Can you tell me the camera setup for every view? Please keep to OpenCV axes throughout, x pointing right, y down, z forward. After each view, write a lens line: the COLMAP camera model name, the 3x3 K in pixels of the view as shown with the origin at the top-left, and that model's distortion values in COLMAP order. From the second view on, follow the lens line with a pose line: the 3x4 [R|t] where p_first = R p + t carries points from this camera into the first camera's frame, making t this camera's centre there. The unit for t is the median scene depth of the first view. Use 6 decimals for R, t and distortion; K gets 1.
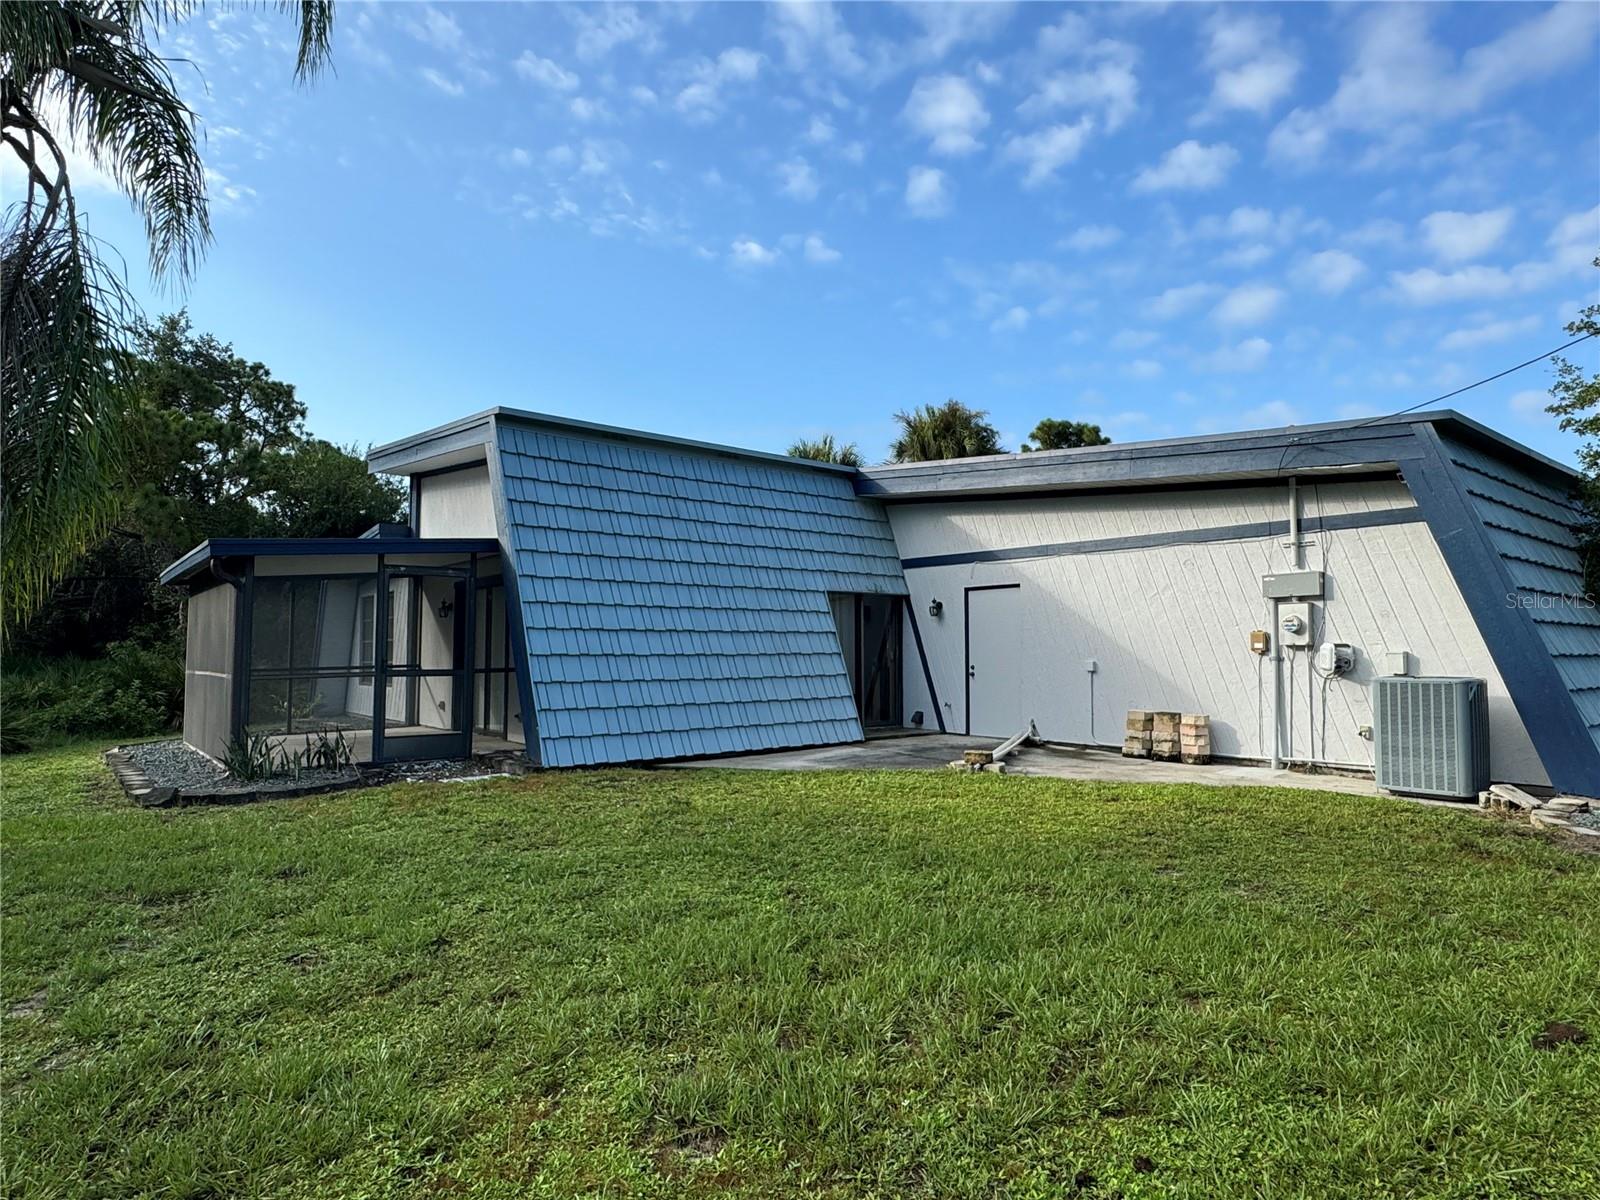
lens RADIAL K [[925.3, 0, 798.2], [0, 925.3, 608.9], [0, 0, 1]] dist [-0.025031, -0.001021]
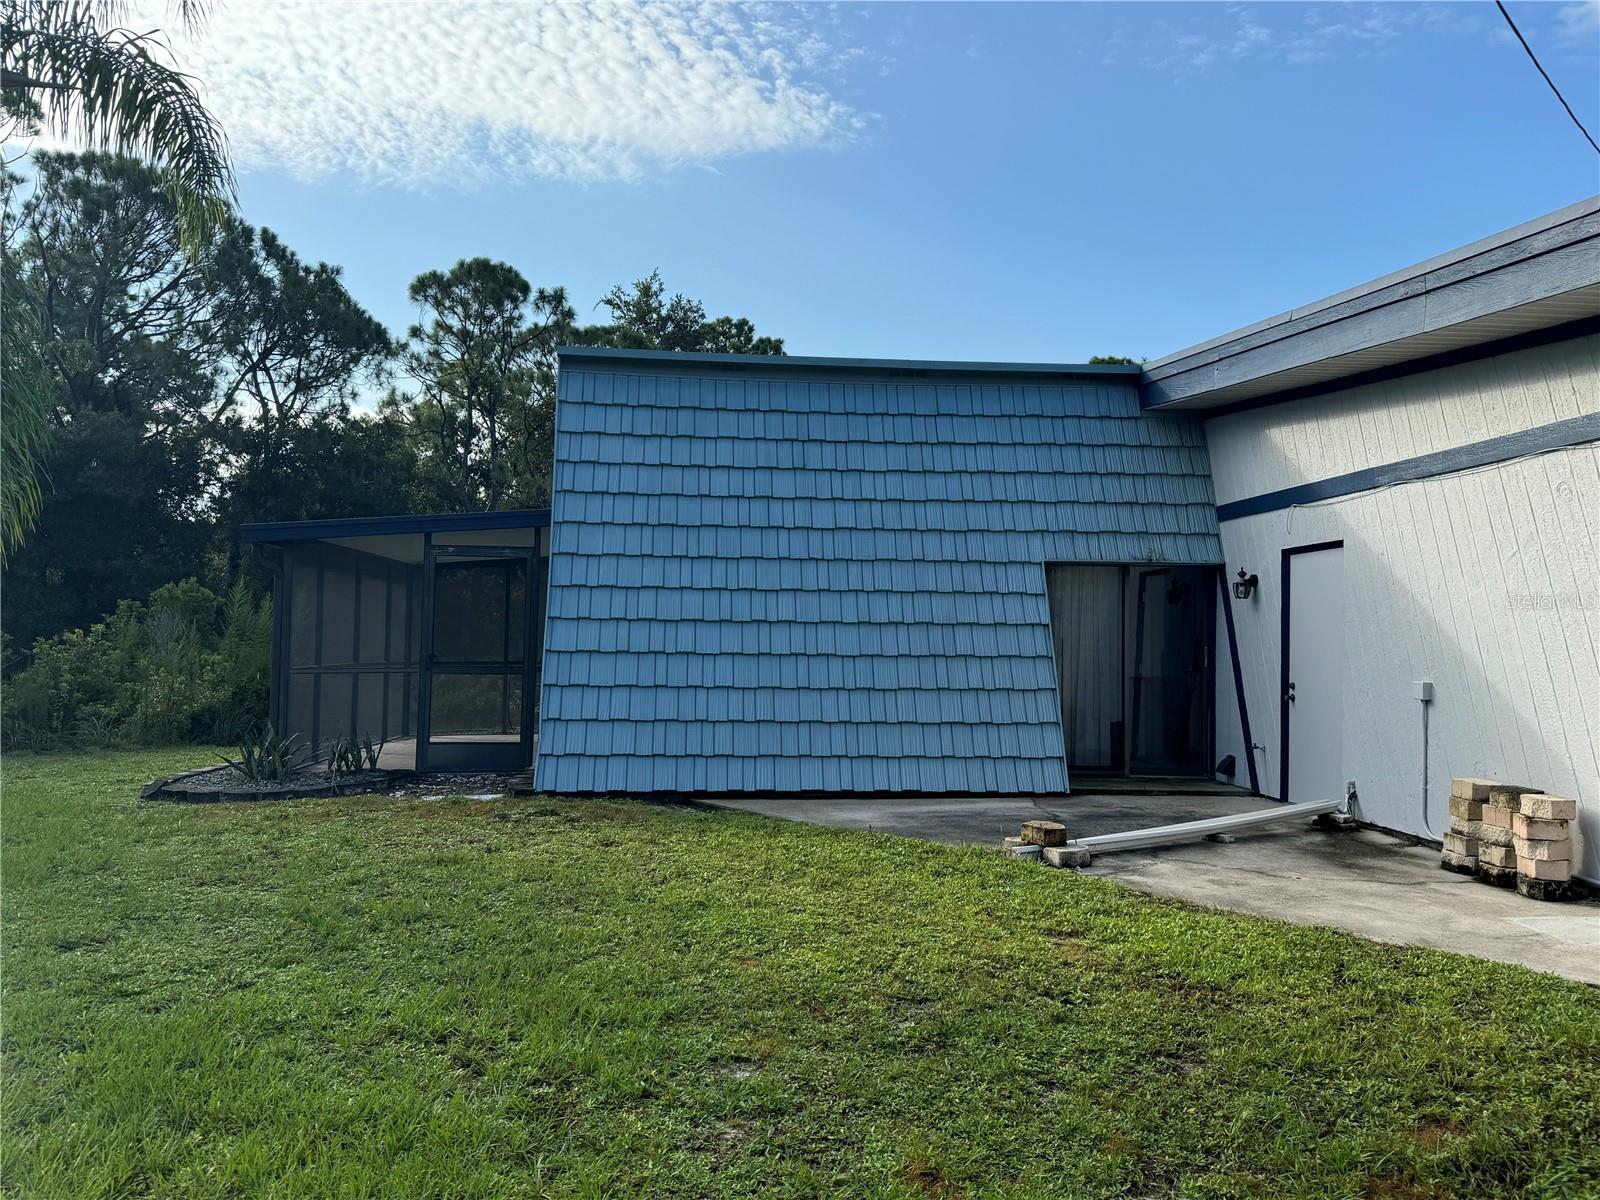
lens RADIAL K [[1205.4, 0, 799.0], [0, 1205.4, 602.1], [0, 0, 1]] dist [0.053714, -0.040250]
pose [[0.820827, -0.006427, -0.571141, 0.425511], [0.011404, 0.999922, 0.005138, 0.003360], [0.571063, -0.010730, 0.820836, 0.215225]]
